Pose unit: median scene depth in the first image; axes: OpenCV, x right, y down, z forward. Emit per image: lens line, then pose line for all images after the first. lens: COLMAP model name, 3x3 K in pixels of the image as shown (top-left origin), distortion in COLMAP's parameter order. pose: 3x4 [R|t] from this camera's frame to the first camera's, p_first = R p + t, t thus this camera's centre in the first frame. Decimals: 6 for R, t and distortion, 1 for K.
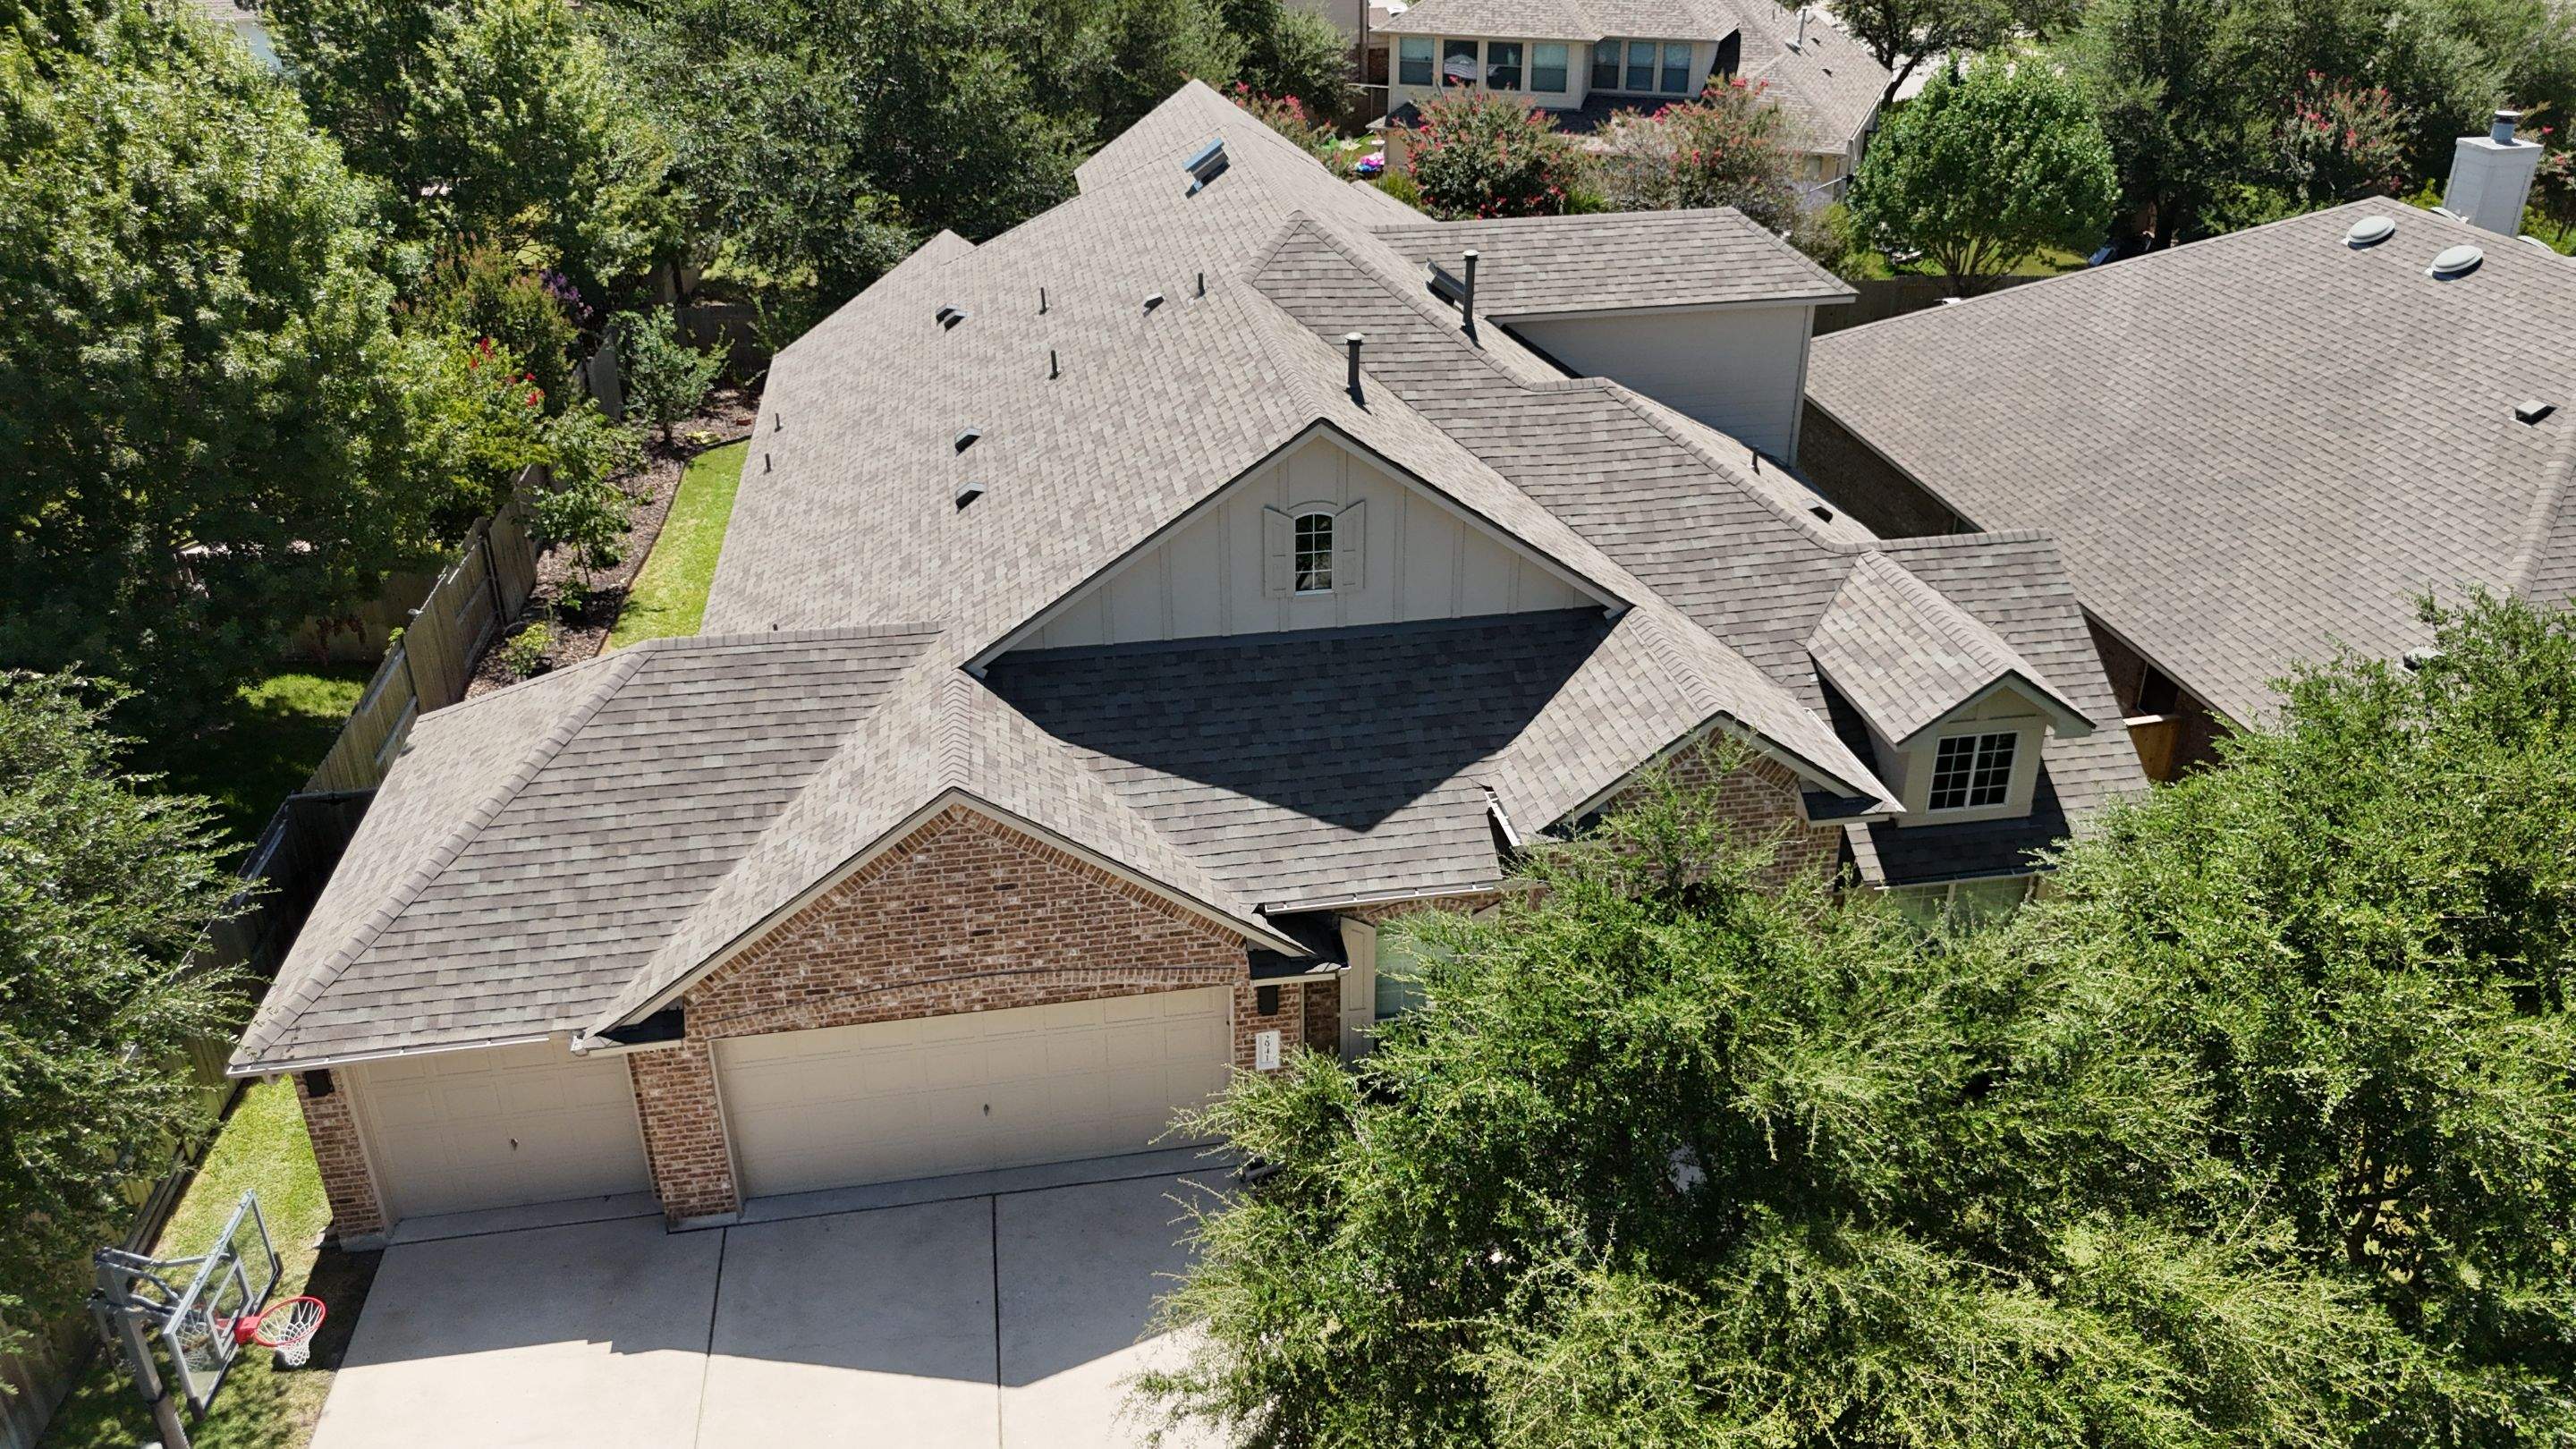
lens RADIAL K [[1940.1, 0, 1308.6], [0, 1940.1, 723.5], [0, 0, 1]] dist [0.078615, -0.071583]
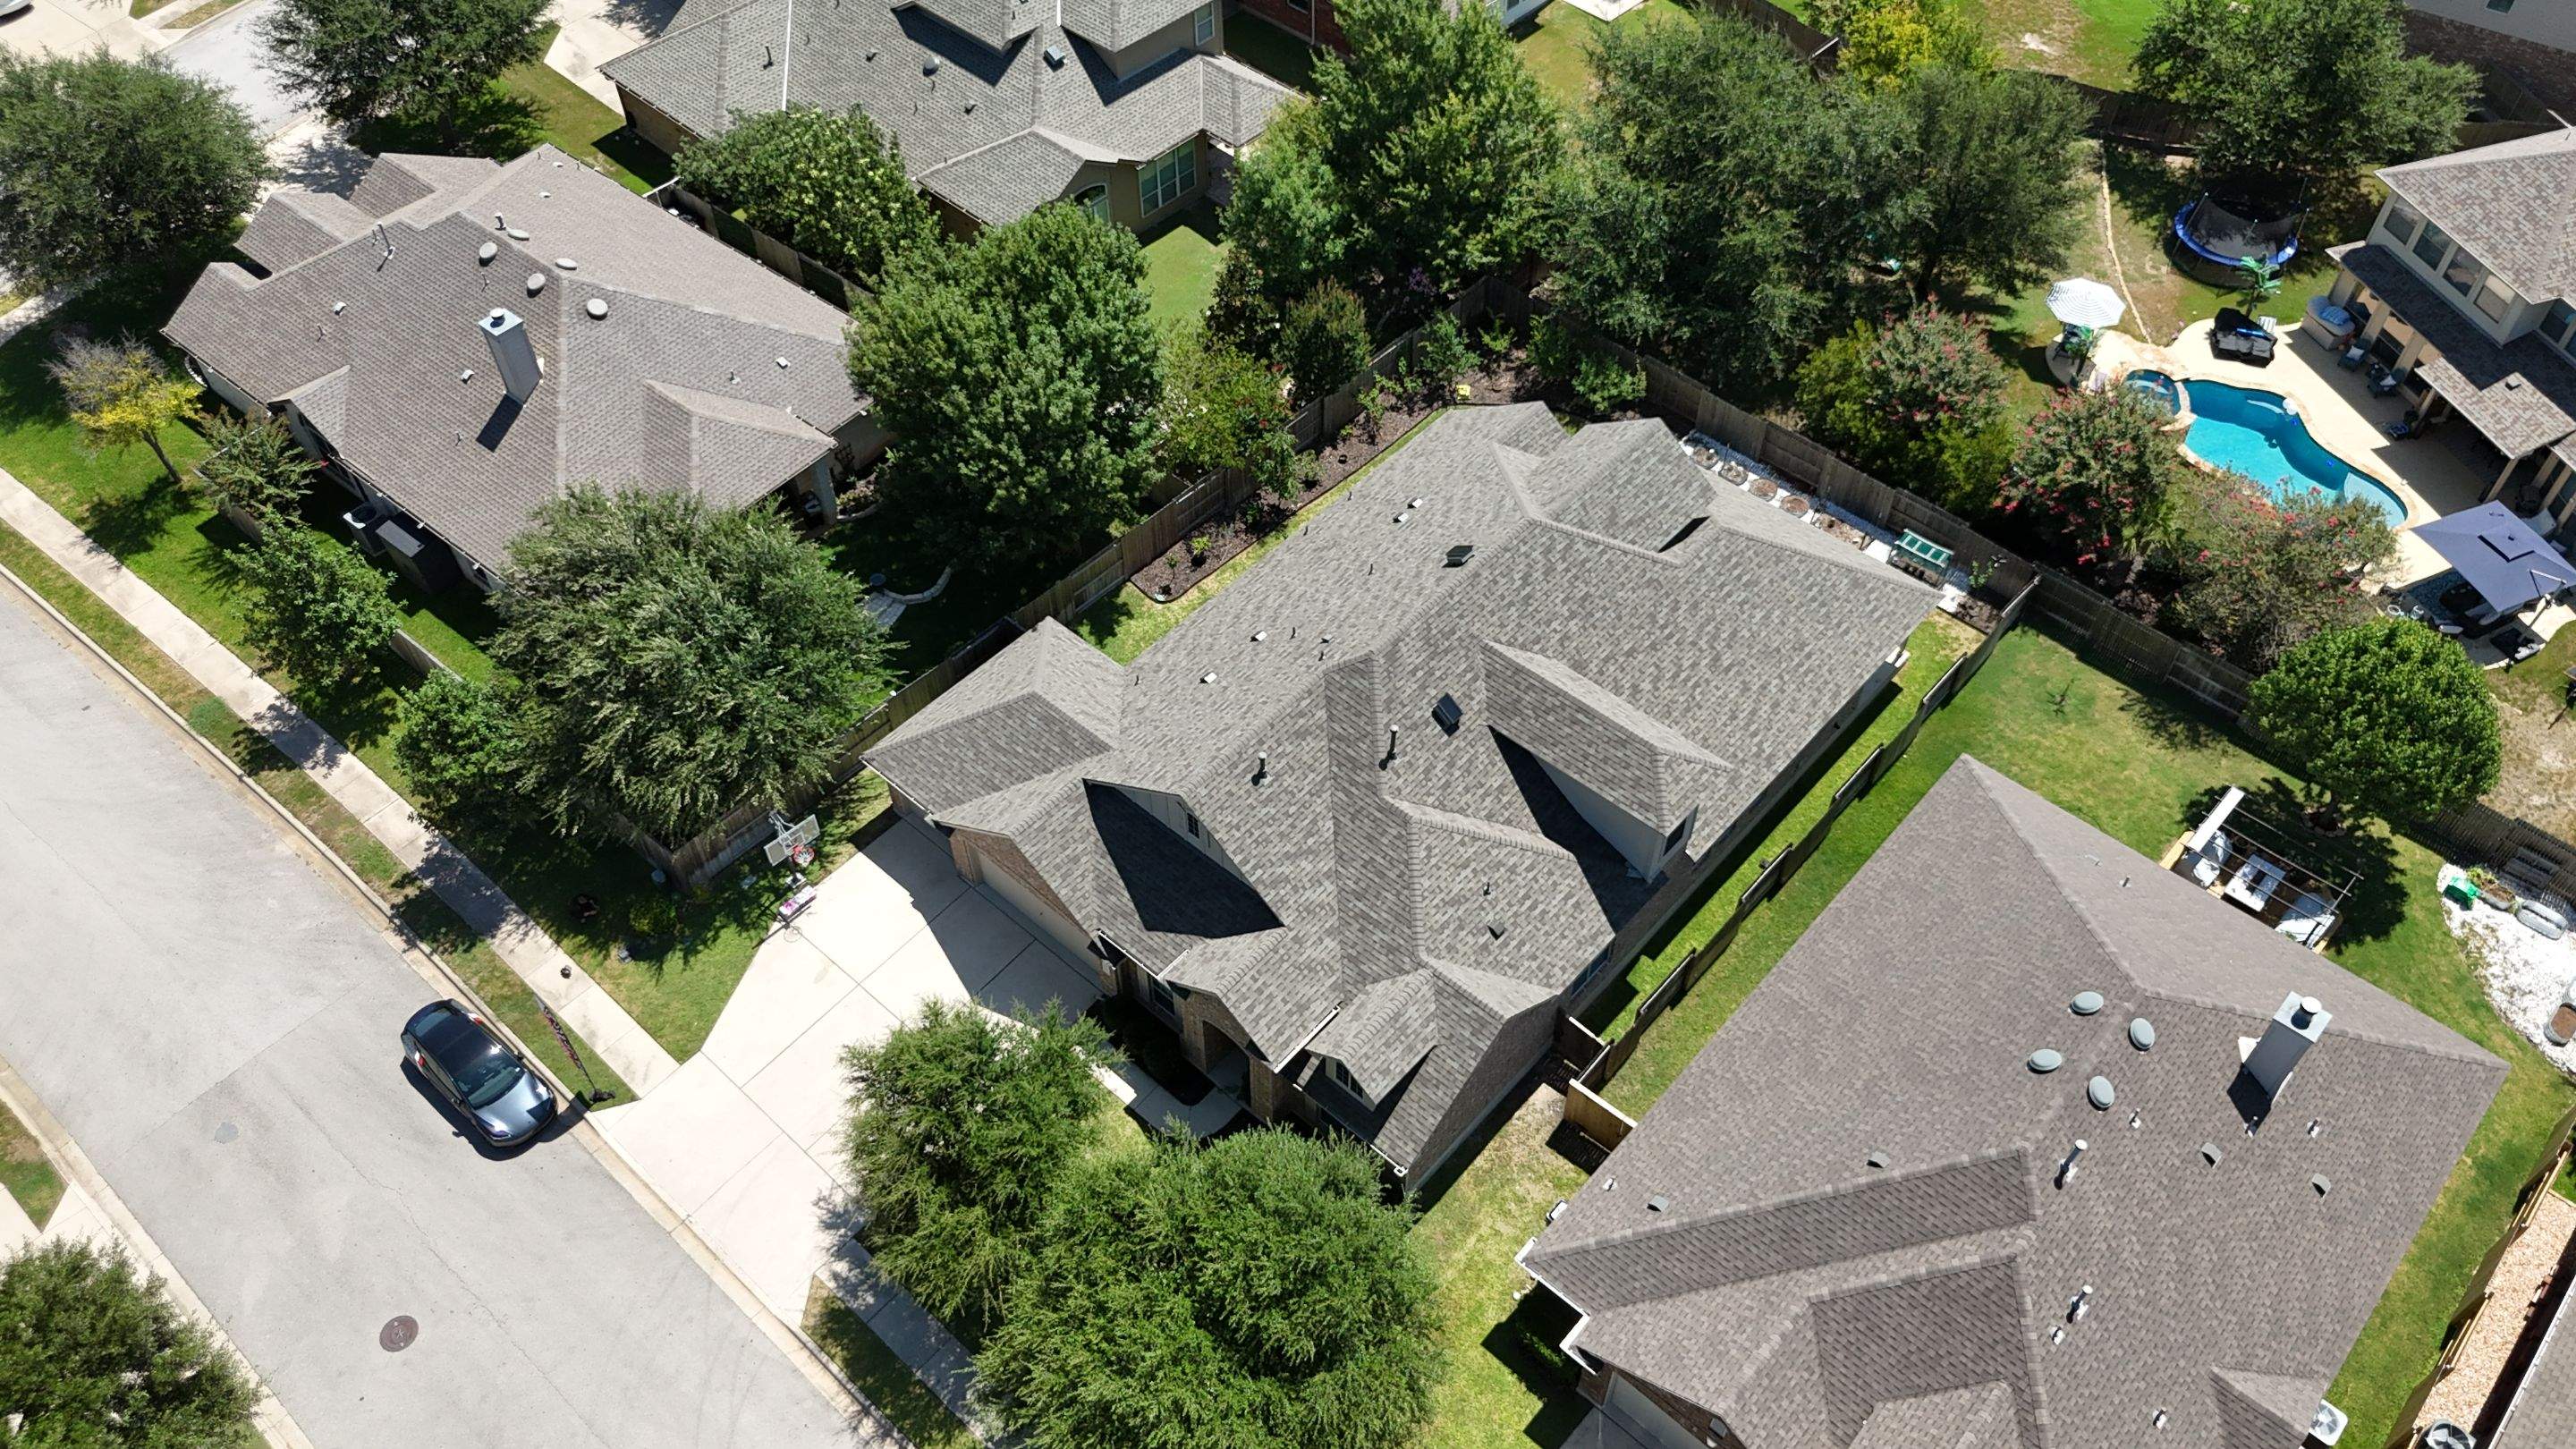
lens RADIAL K [[1922.7, 0, 1288.8], [0, 1922.7, 745.5], [0, 0, 1]] dist [0.075185, -0.071694]
pose [[0.623680, 0.600684, -0.500202, 1.218497], [-0.352810, 0.787336, 0.505596, -1.426290], [0.697530, -0.138854, 0.702973, -0.564233]]
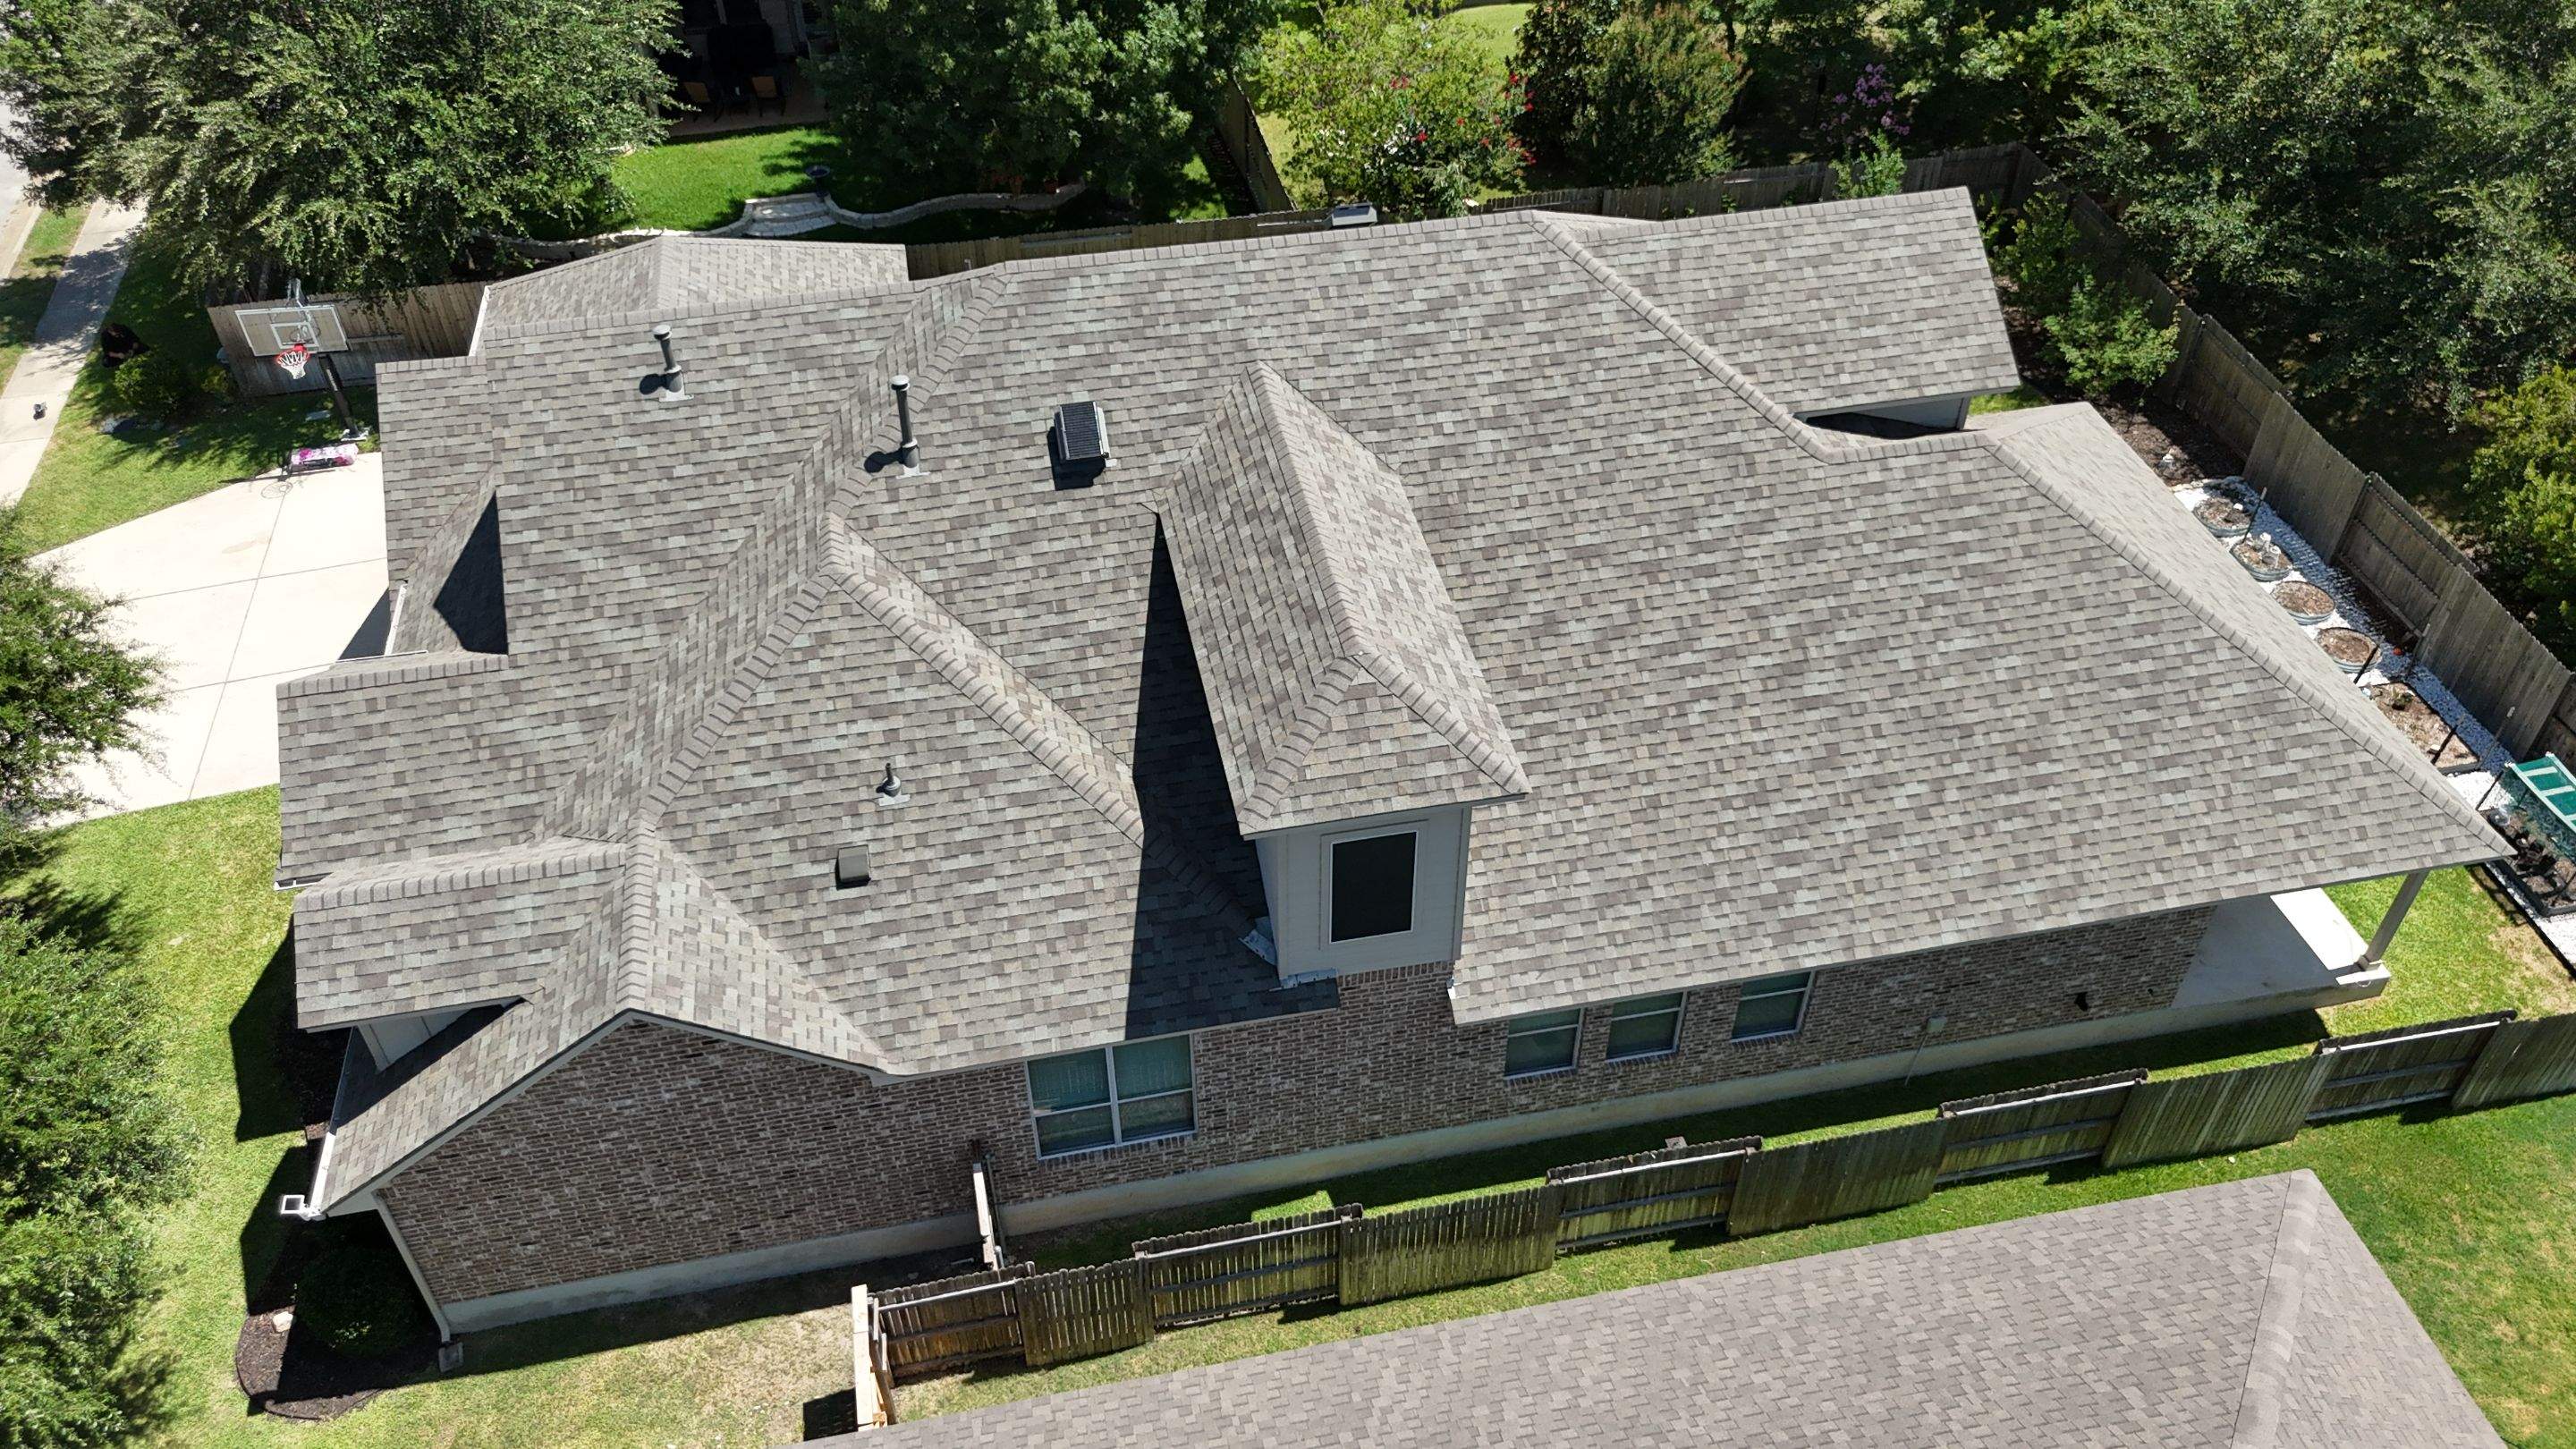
lens RADIAL K [[1943.0, 0, 1288.0], [0, 1943.0, 724.5], [0, 0, 1]] dist [0.060780, -0.068242]
pose [[0.027144, 0.668595, -0.743131, 1.060272], [-0.450147, 0.671940, 0.588102, -0.909572], [0.892542, 0.318555, 0.319205, 1.105003]]
